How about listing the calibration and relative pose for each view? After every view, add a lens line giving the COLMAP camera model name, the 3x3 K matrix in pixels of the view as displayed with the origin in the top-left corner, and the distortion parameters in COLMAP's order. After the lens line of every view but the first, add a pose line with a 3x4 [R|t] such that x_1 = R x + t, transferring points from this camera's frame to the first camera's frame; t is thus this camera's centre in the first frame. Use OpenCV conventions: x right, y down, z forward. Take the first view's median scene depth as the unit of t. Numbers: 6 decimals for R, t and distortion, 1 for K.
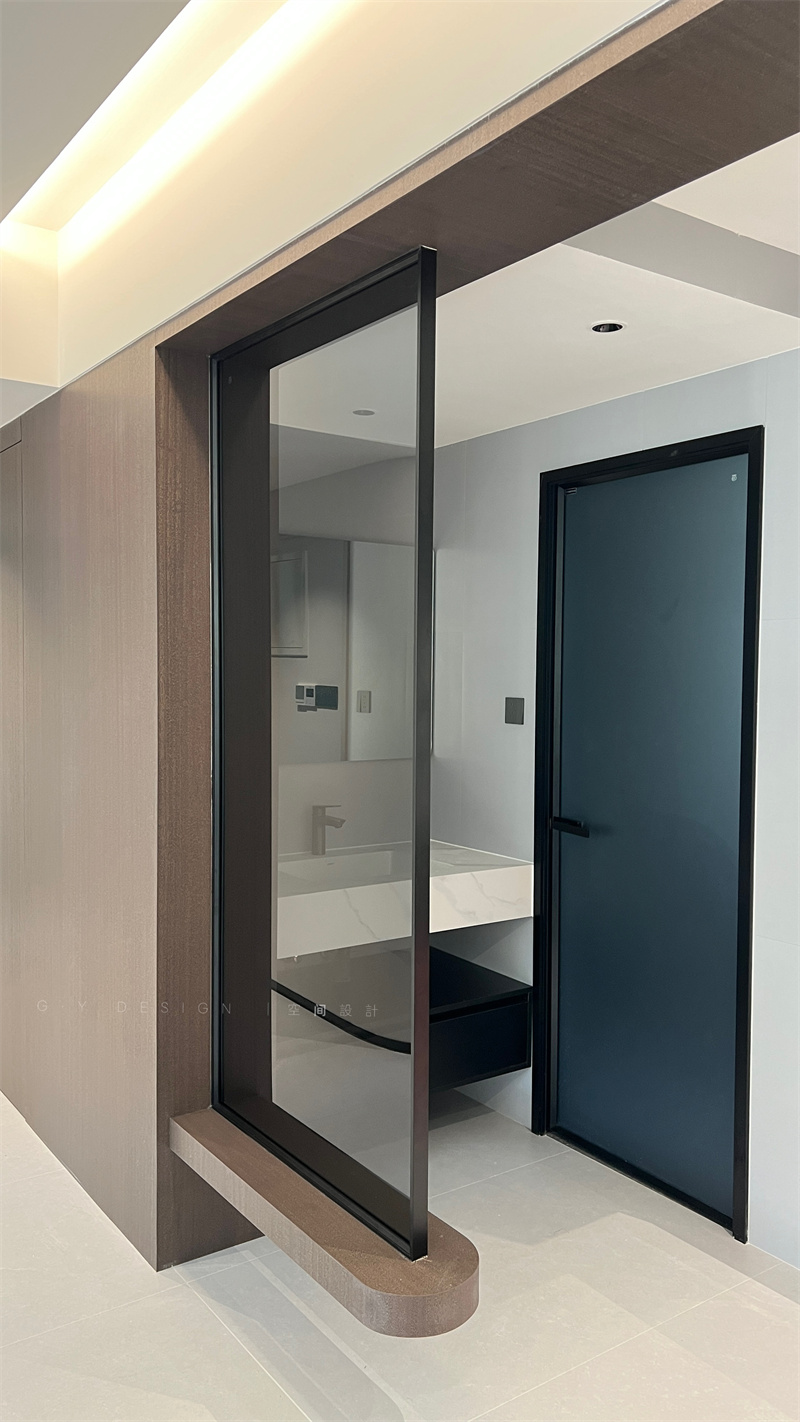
lens RADIAL K [[1073.8, 0, 398.9], [0, 1073.8, 710.2], [0, 0, 1]] dist [-0.002090, -0.000386]
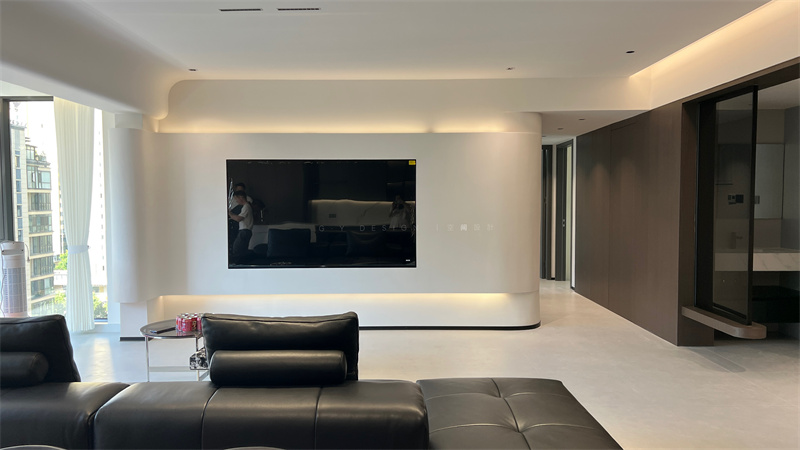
lens RADIAL K [[604.1, 0, 399.2], [0, 604.1, 223.7], [0, 0, 1]] dist [-0.002090, -0.000386]
pose [[0.817886, 0.012967, -0.575234, 0.159067], [-0.010736, 0.999916, 0.007275, 0.075243], [0.575280, 0.000226, 0.817957, -1.092485]]
